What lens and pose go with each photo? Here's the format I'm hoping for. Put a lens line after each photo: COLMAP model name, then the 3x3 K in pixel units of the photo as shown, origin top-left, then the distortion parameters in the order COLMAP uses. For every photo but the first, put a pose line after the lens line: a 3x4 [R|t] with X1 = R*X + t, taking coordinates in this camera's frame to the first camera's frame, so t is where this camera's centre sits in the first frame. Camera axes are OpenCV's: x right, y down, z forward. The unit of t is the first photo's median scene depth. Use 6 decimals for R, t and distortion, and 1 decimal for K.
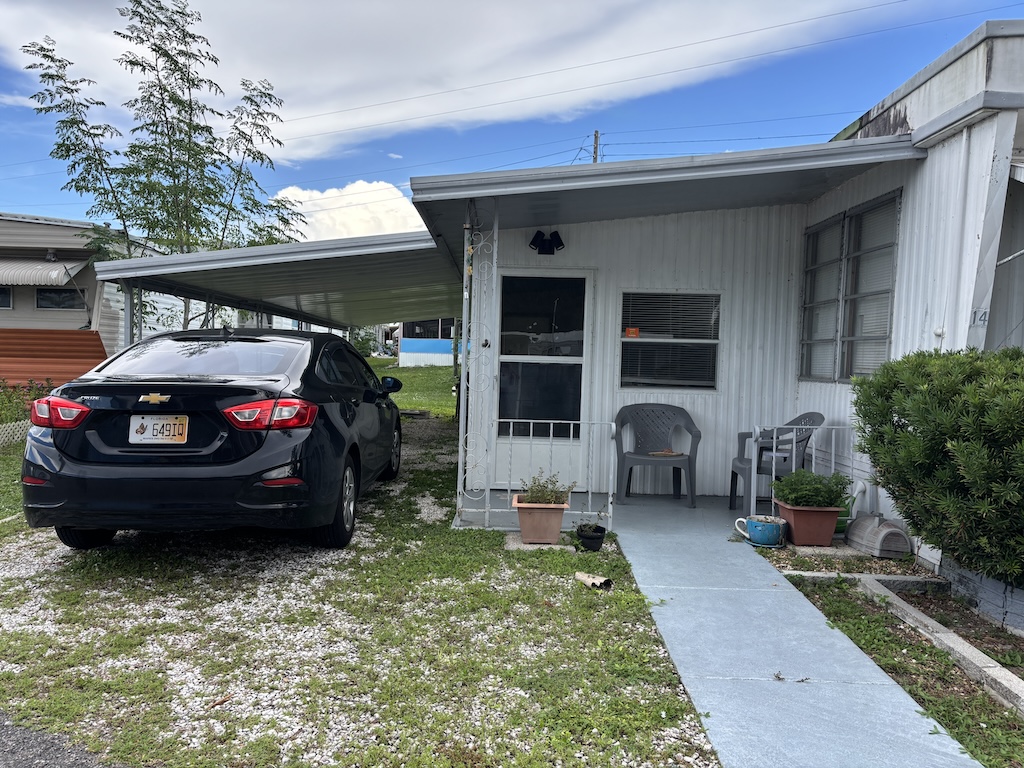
lens RADIAL K [[773.2, 0, 518.9], [0, 773.2, 391.3], [0, 0, 1]] dist [0.050586, -0.040244]
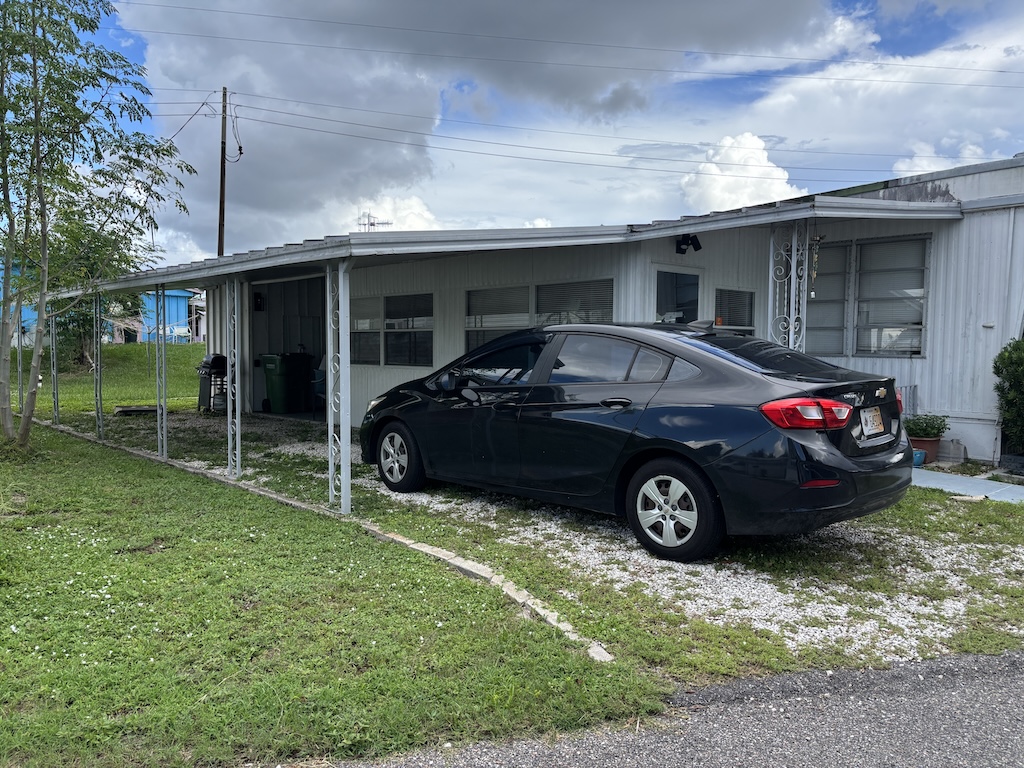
lens RADIAL K [[773.2, 0, 518.9], [0, 773.2, 391.3], [0, 0, 1]] dist [0.050586, -0.040244]
pose [[0.710901, -0.061613, 0.700588, -1.260901], [0.040609, 0.998089, 0.046571, -0.048730], [-0.702119, -0.004657, 0.712045, 0.459871]]
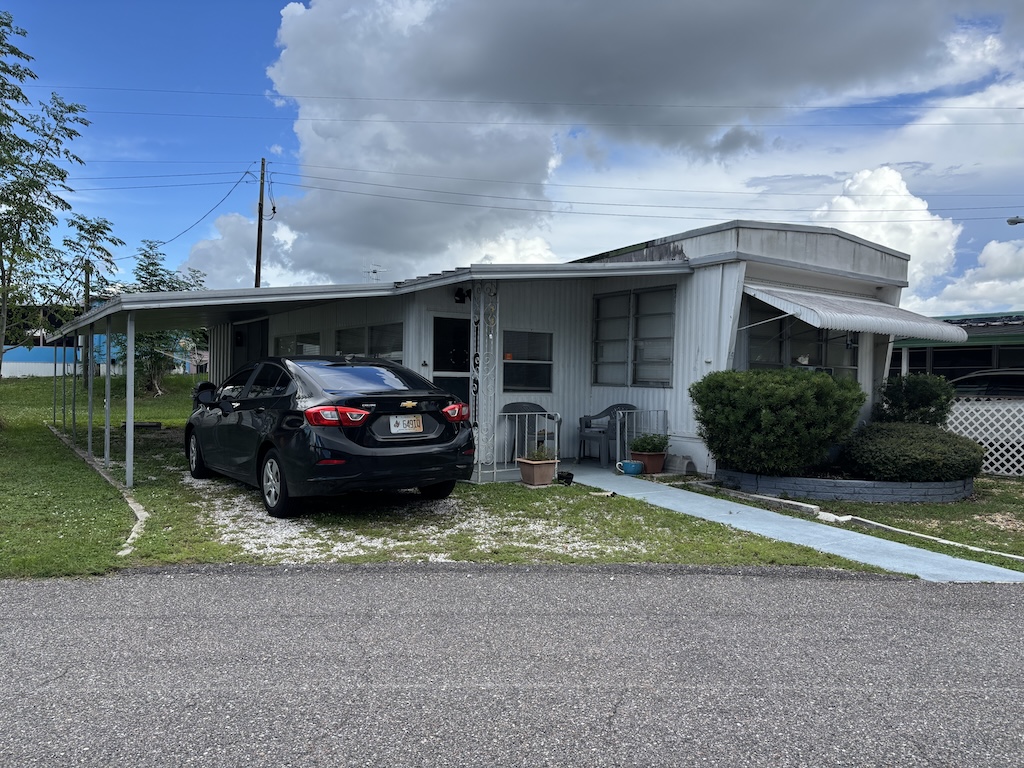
lens RADIAL K [[747.6, 0, 523.1], [0, 747.6, 384.8], [0, 0, 1]] dist [0.161175, -0.126698]
pose [[0.817127, -0.016982, 0.576207, -0.906766], [0.026189, 0.999628, -0.007678, -0.009750], [-0.575862, 0.021364, 0.817268, -0.302560]]
